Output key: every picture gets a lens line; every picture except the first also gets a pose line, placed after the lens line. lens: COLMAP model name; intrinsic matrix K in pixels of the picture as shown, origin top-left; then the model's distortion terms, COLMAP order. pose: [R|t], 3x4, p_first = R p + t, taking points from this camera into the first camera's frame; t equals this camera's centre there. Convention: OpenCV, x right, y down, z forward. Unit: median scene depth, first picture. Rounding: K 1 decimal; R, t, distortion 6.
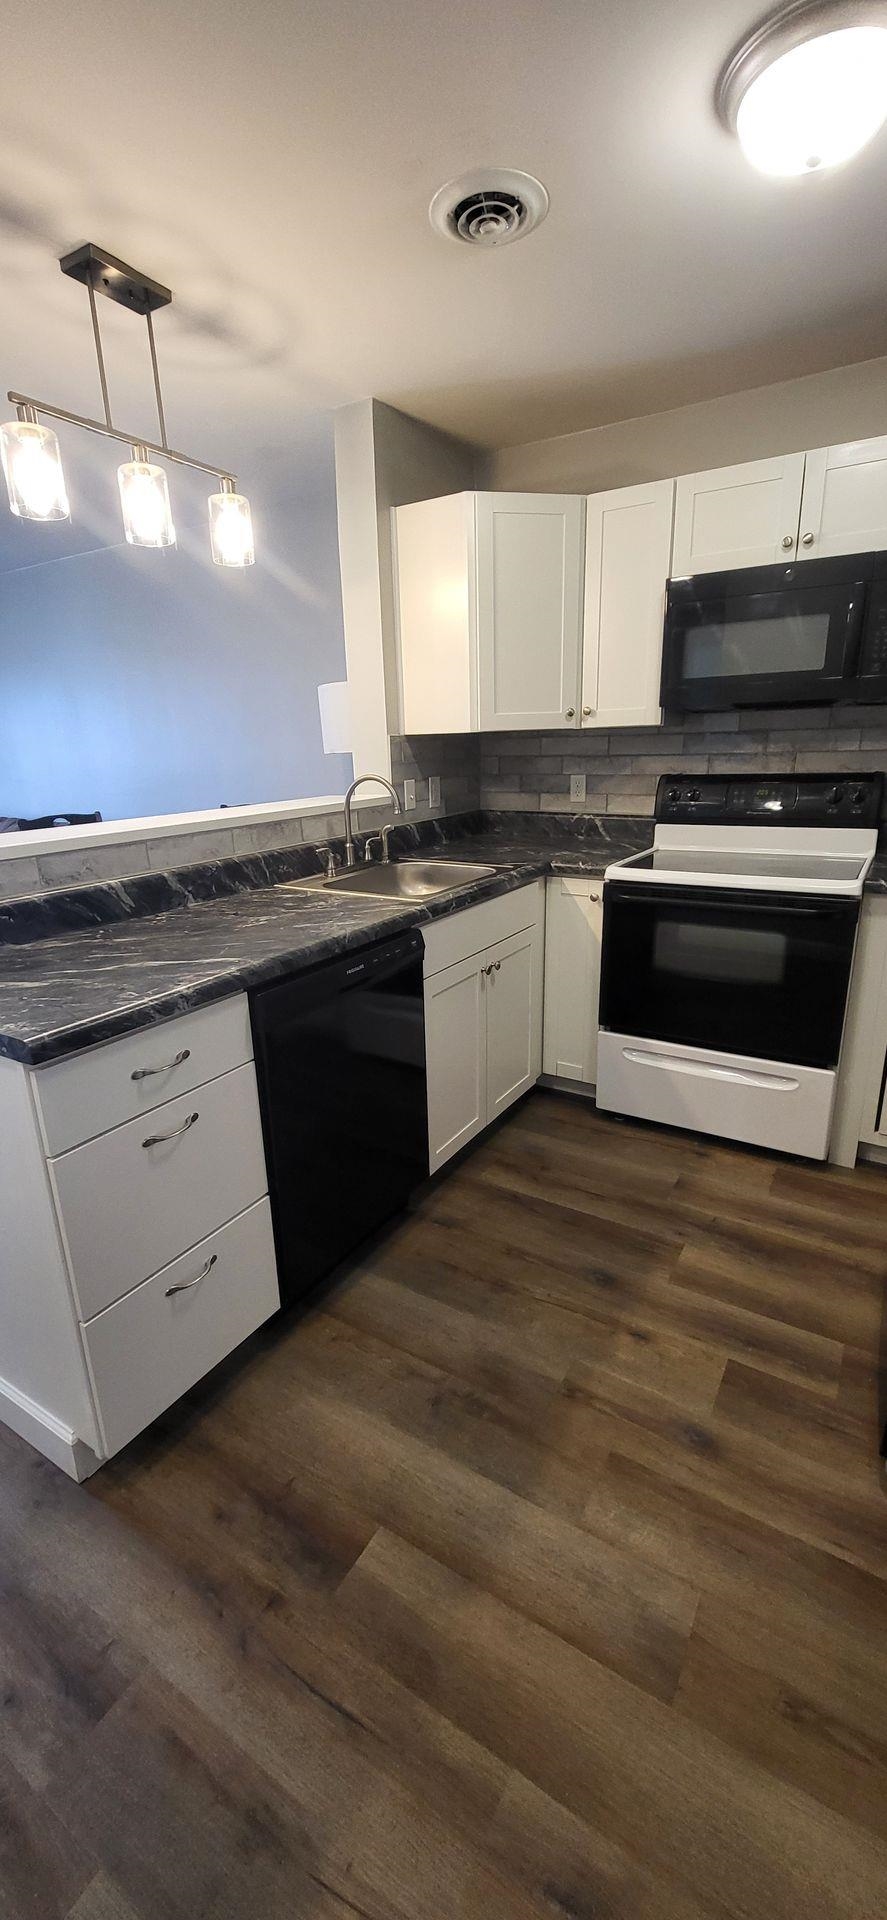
lens RADIAL K [[754.4, 0, 434.7], [0, 754.4, 964.6], [0, 0, 1]] dist [0.004408, -0.000010]
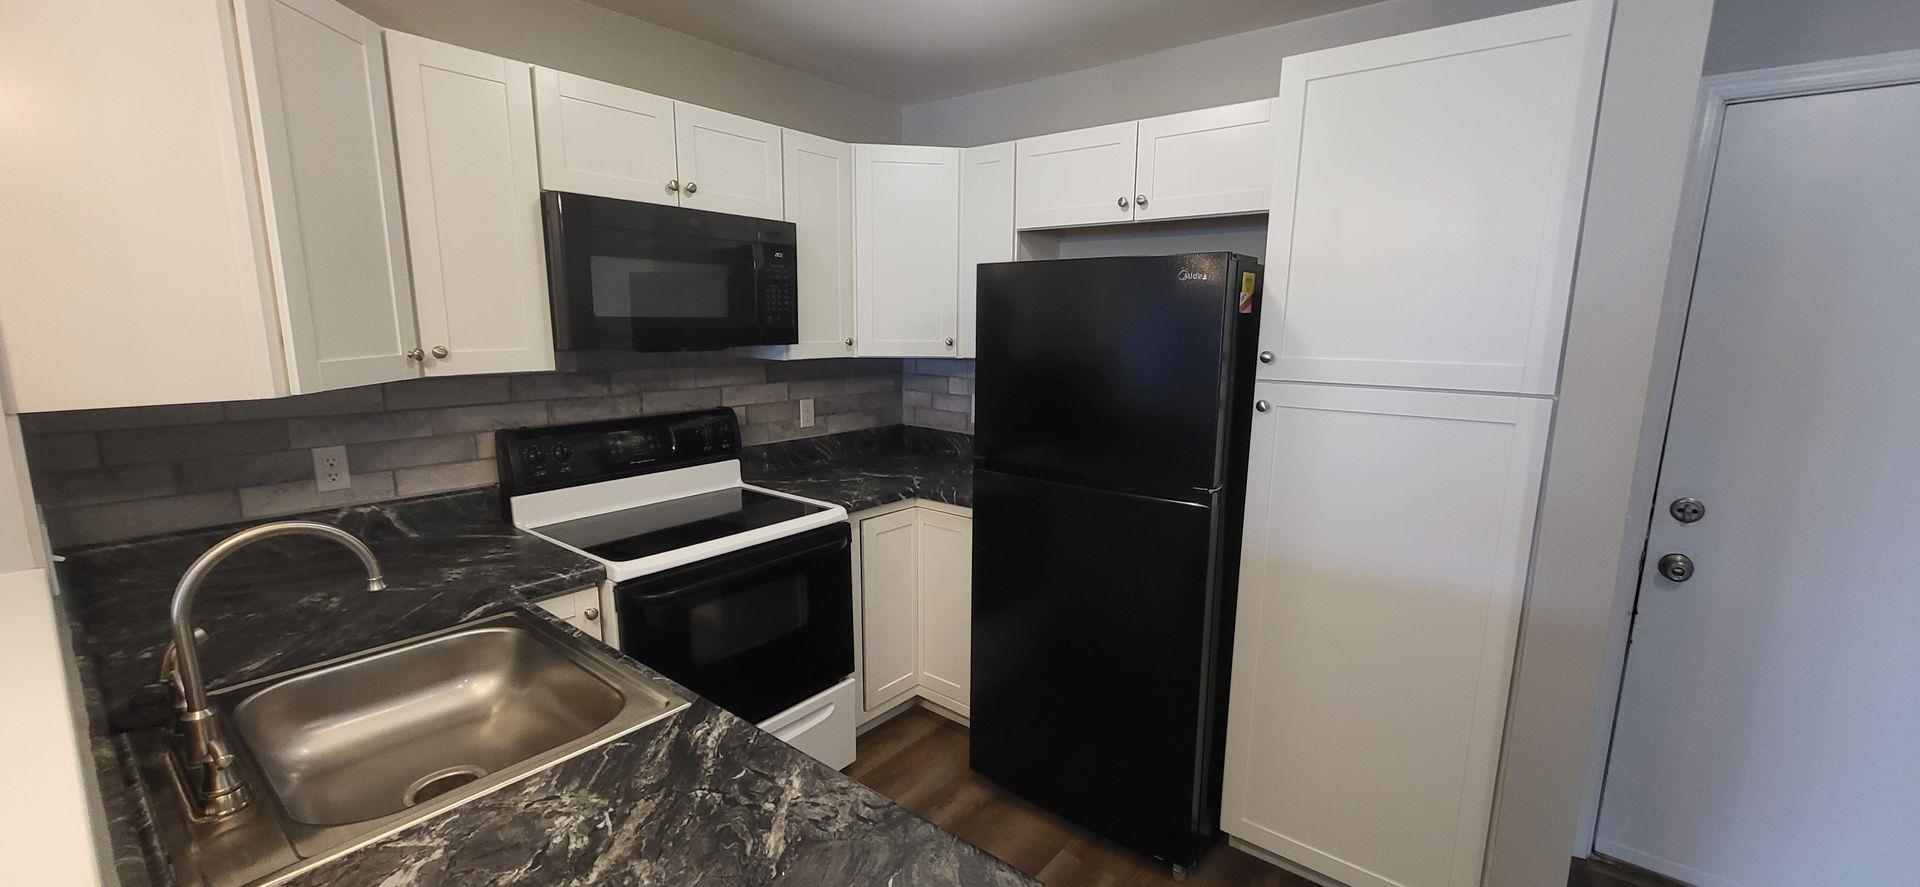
lens RADIAL K [[754.4, 0, 966.5], [0, 754.4, 448.6], [0, 0, 1]] dist [0.004408, -0.000010]
pose [[0.103561, -0.141540, 0.984501, -0.424553], [0.269198, 0.956868, 0.109250, -0.220601], [-0.957501, 0.253711, 0.137196, 0.536644]]
